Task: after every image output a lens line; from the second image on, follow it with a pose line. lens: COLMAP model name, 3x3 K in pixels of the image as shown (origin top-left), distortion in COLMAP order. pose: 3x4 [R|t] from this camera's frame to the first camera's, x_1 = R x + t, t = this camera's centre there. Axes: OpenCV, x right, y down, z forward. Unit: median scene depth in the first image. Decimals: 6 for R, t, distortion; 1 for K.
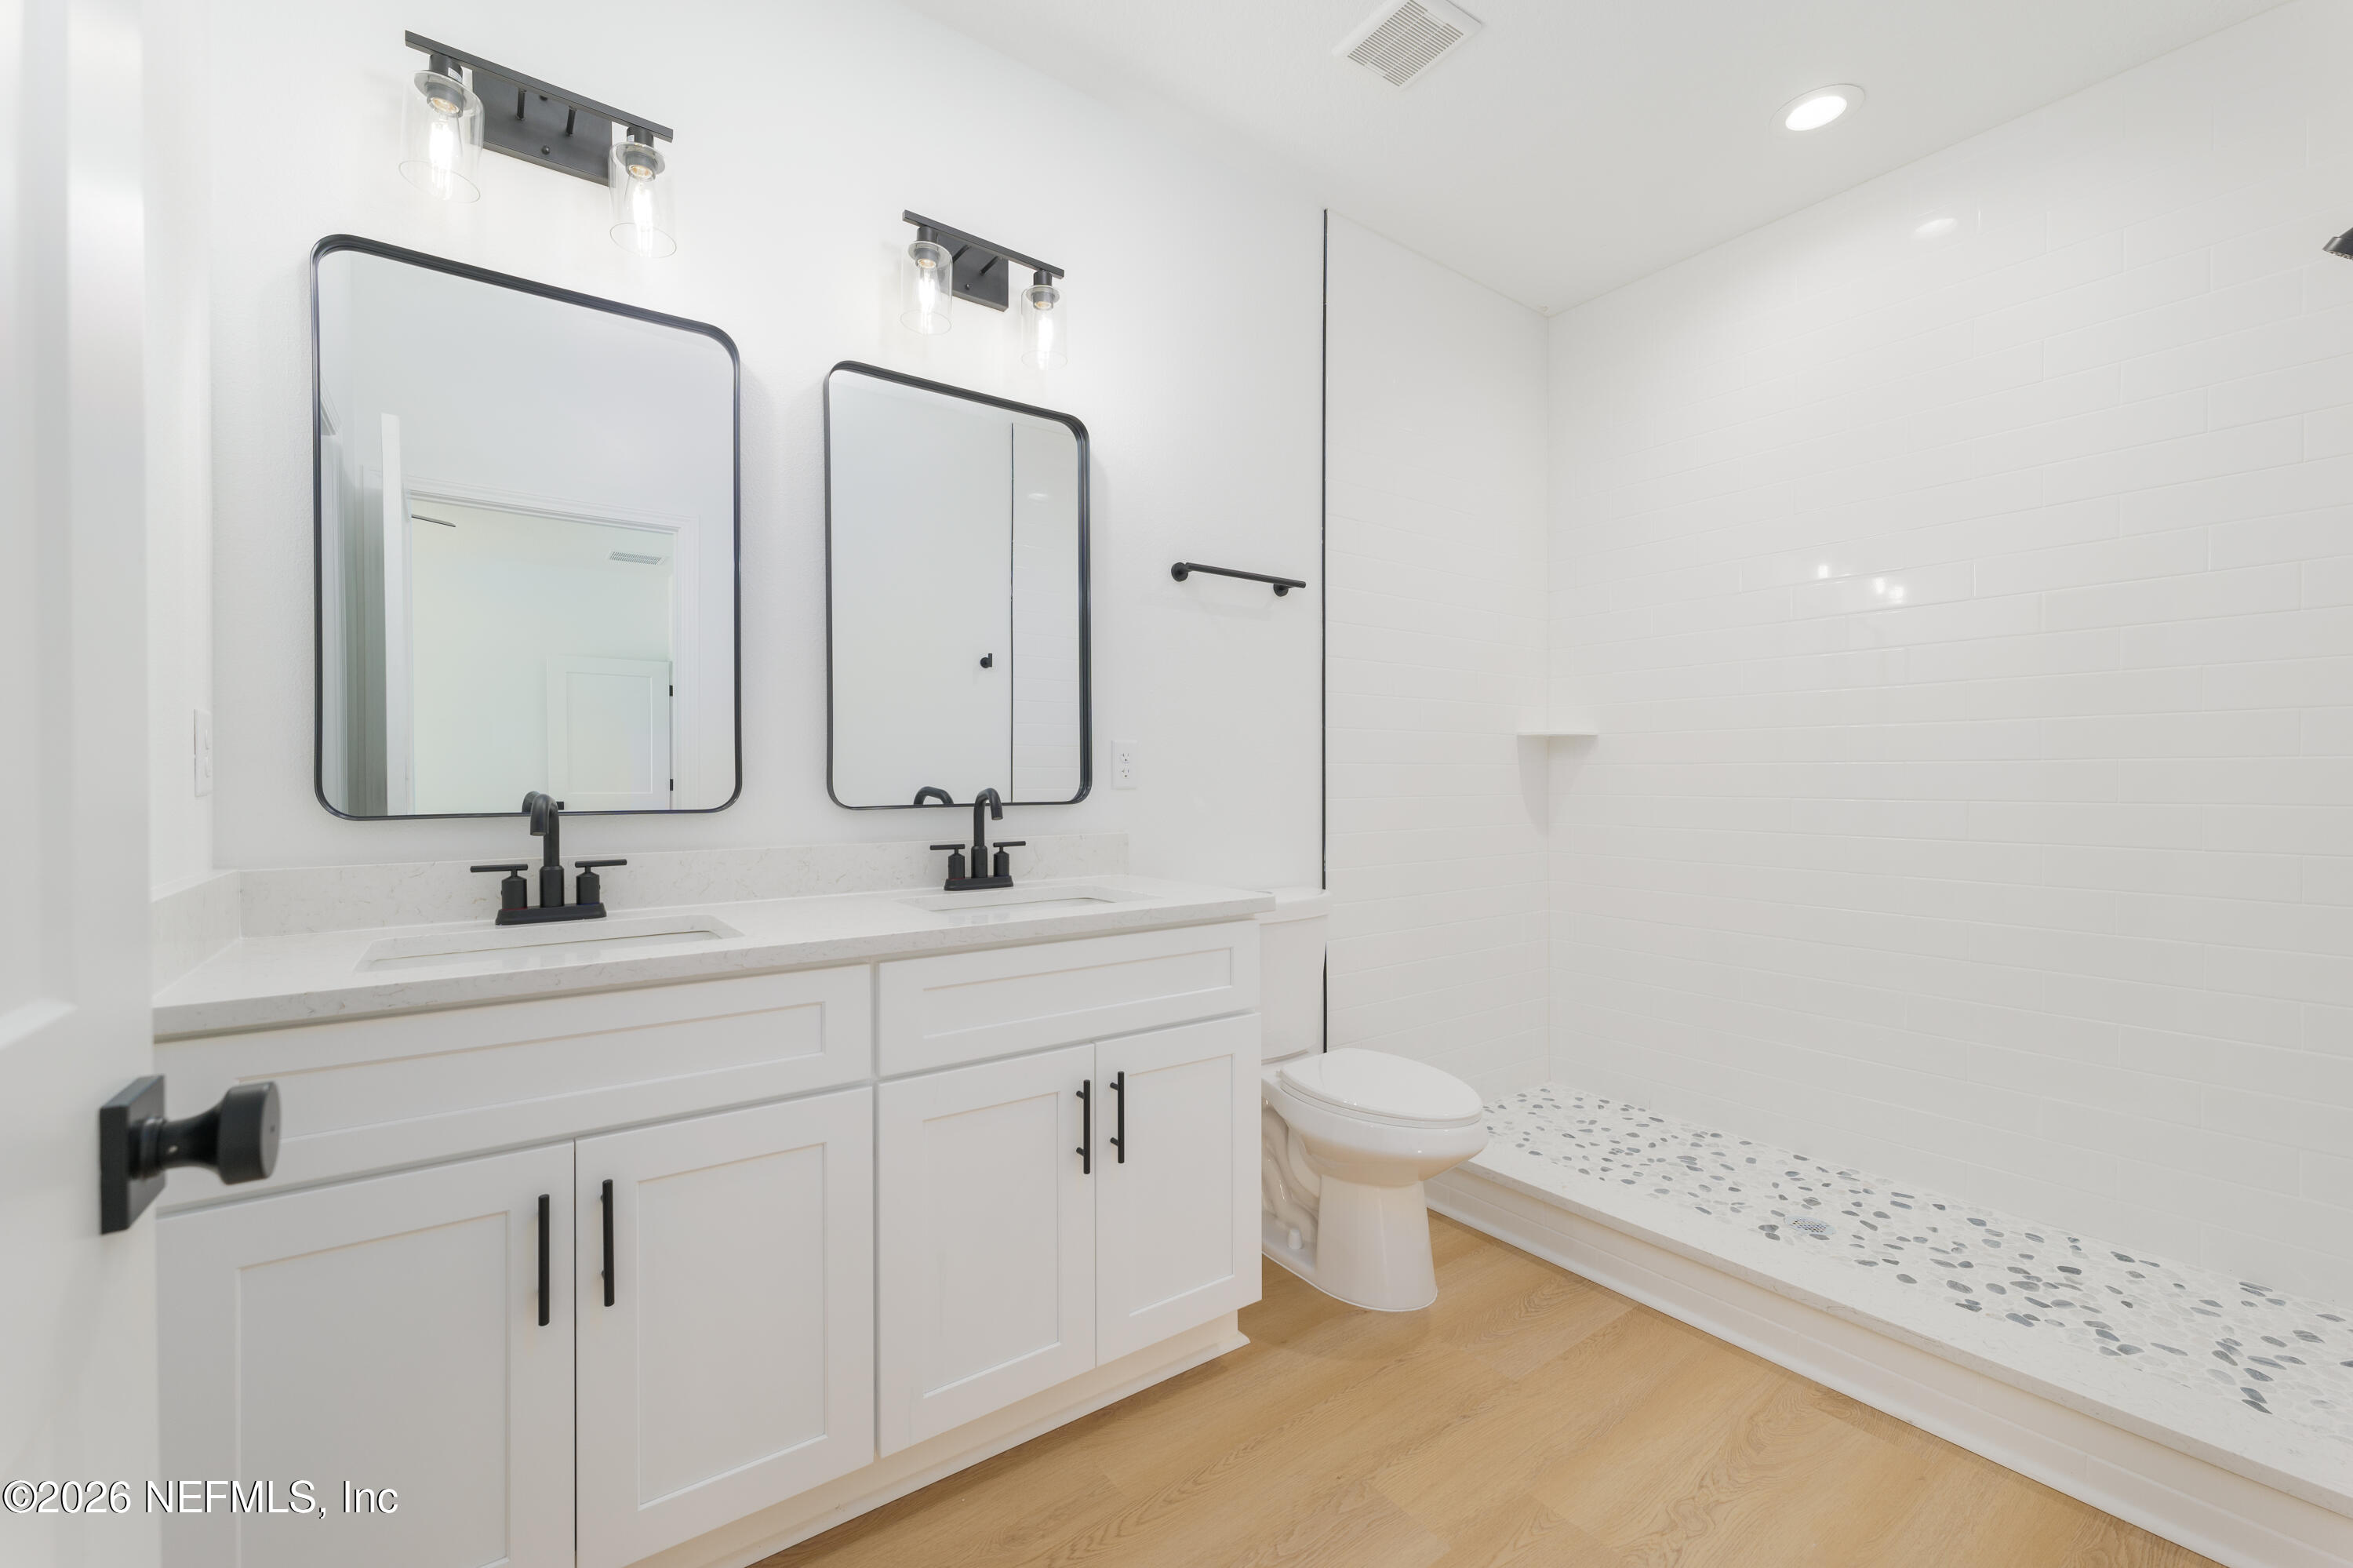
lens RADIAL K [[946.0, 0, 1178.2], [0, 946.0, 792.3], [0, 0, 1]] dist [-0.000821, -0.000225]
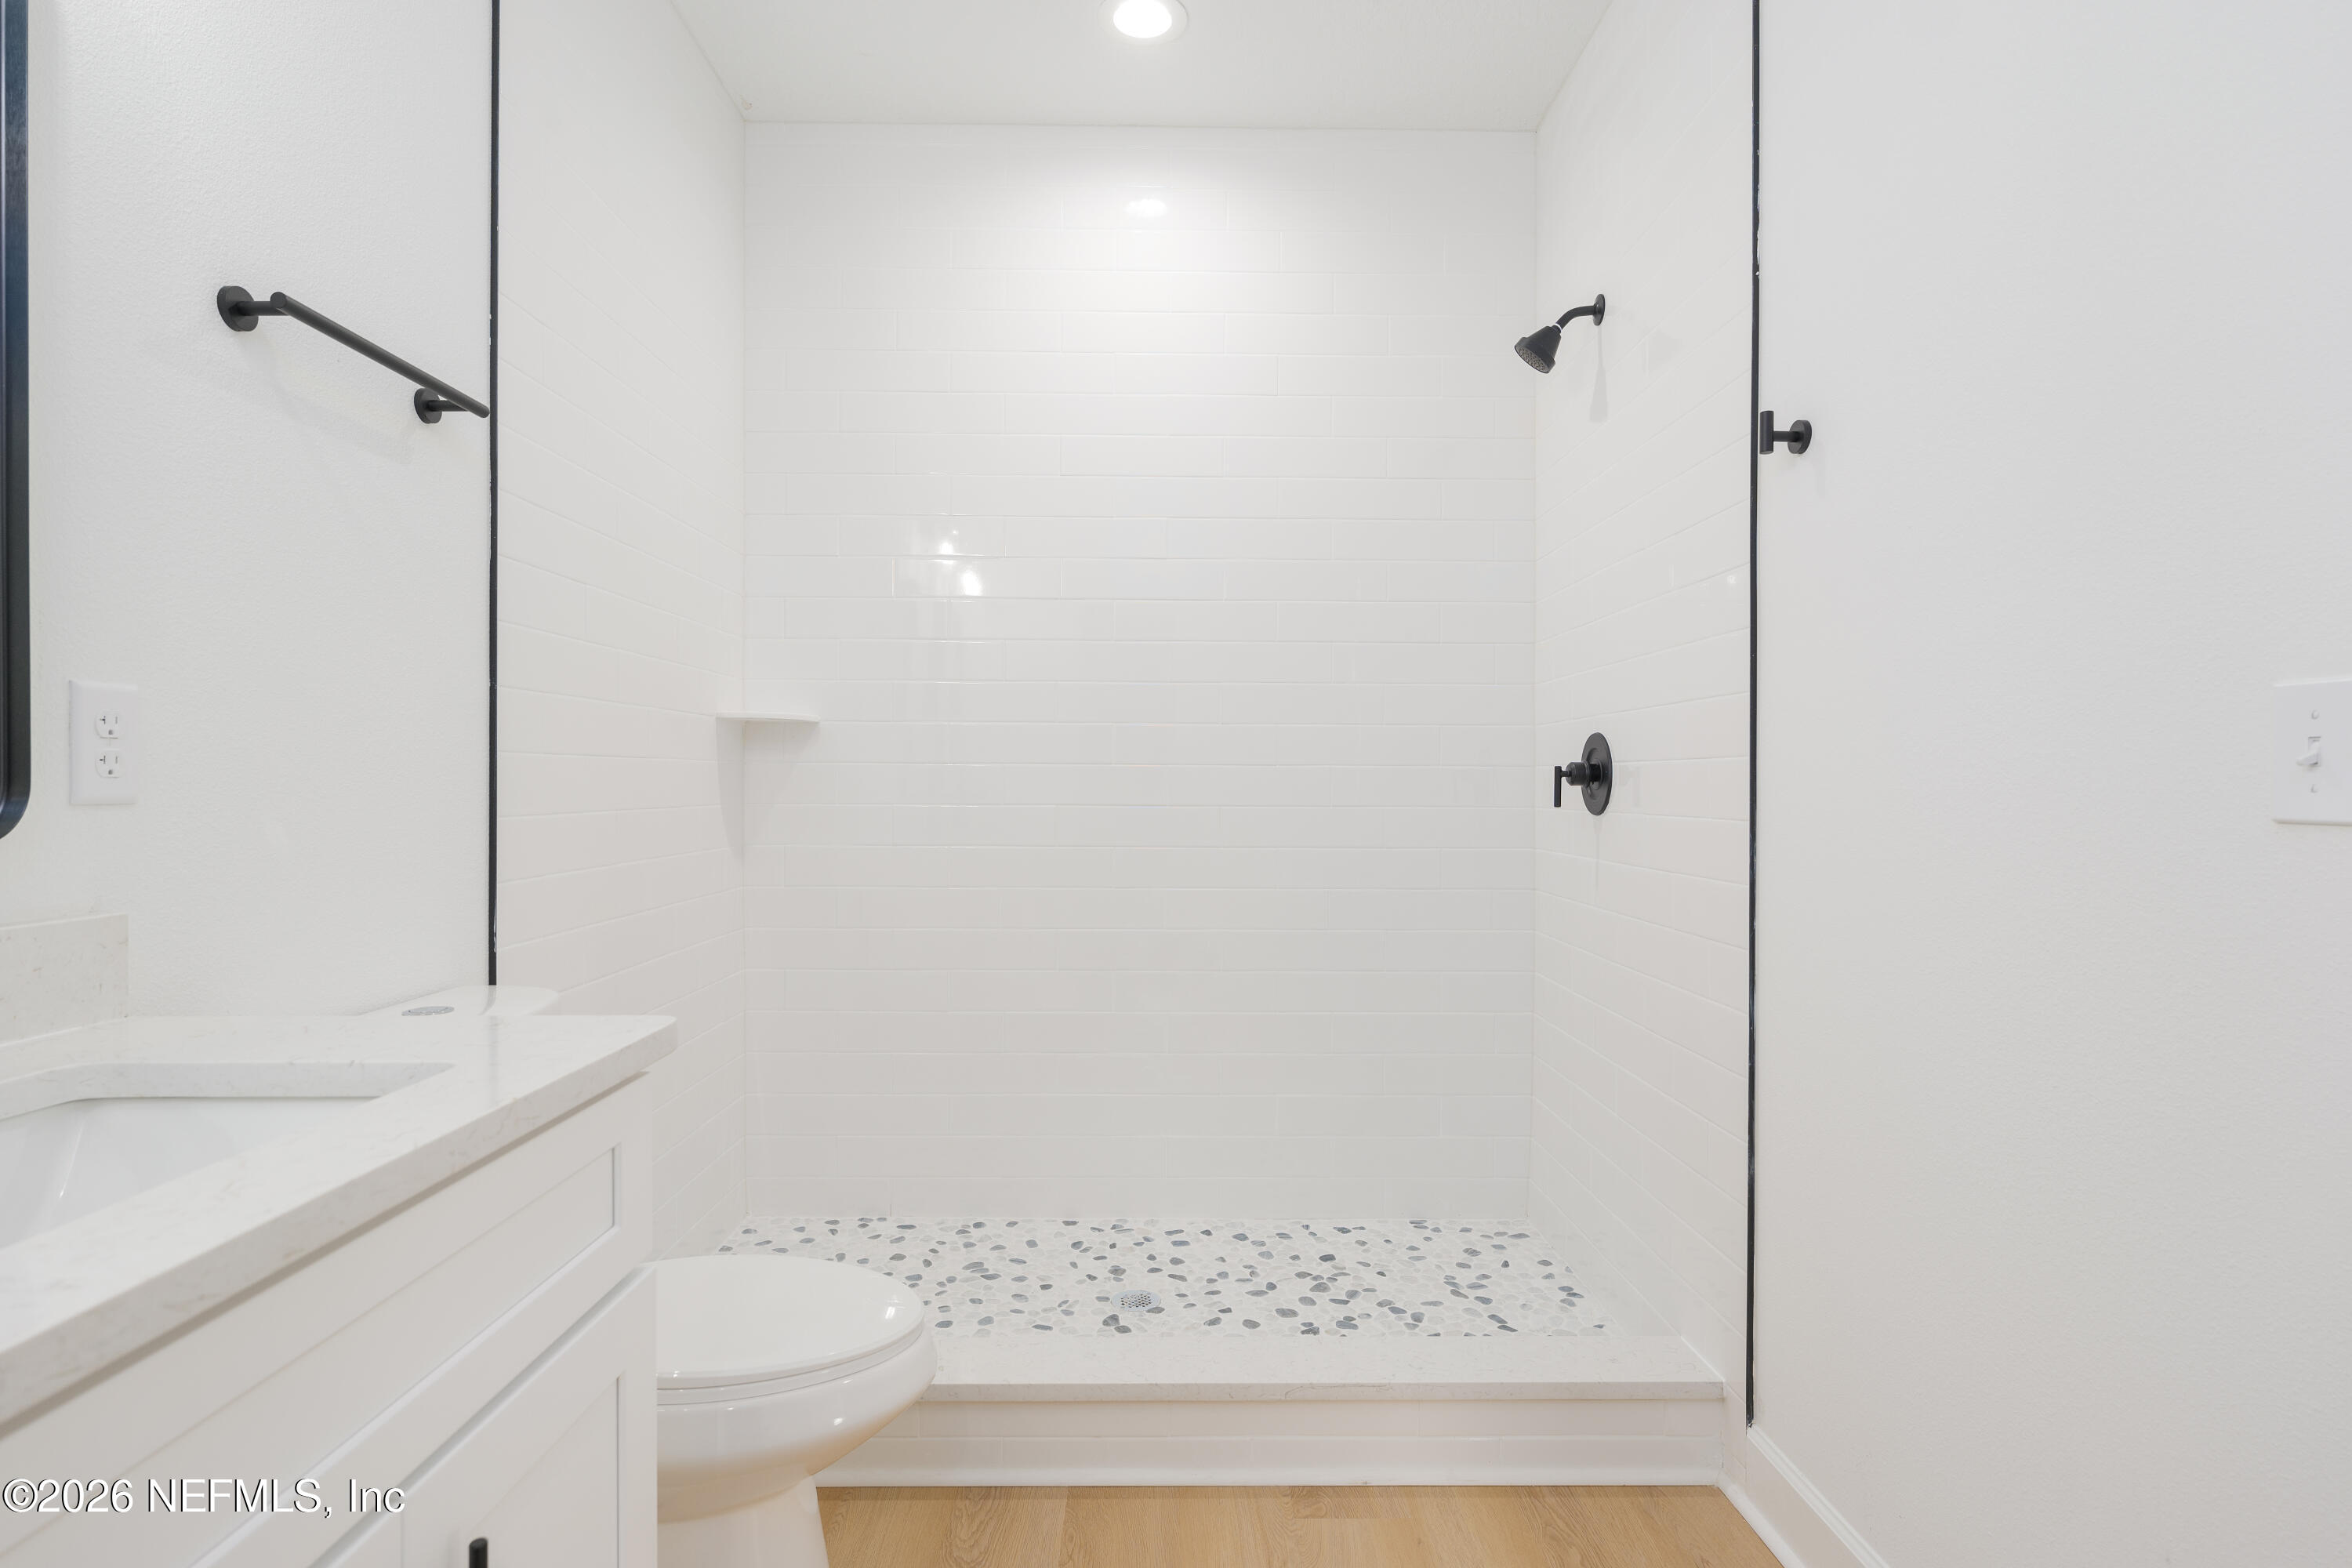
lens RADIAL K [[1194.1, 0, 1170.9], [0, 1194.1, 797.2], [0, 0, 1]] dist [-0.000623, -0.000055]
pose [[0.585431, -0.006316, 0.810698, -0.196068], [0.006404, 0.999974, 0.003166, -0.005308], [-0.810697, 0.003338, 0.585456, 0.333574]]
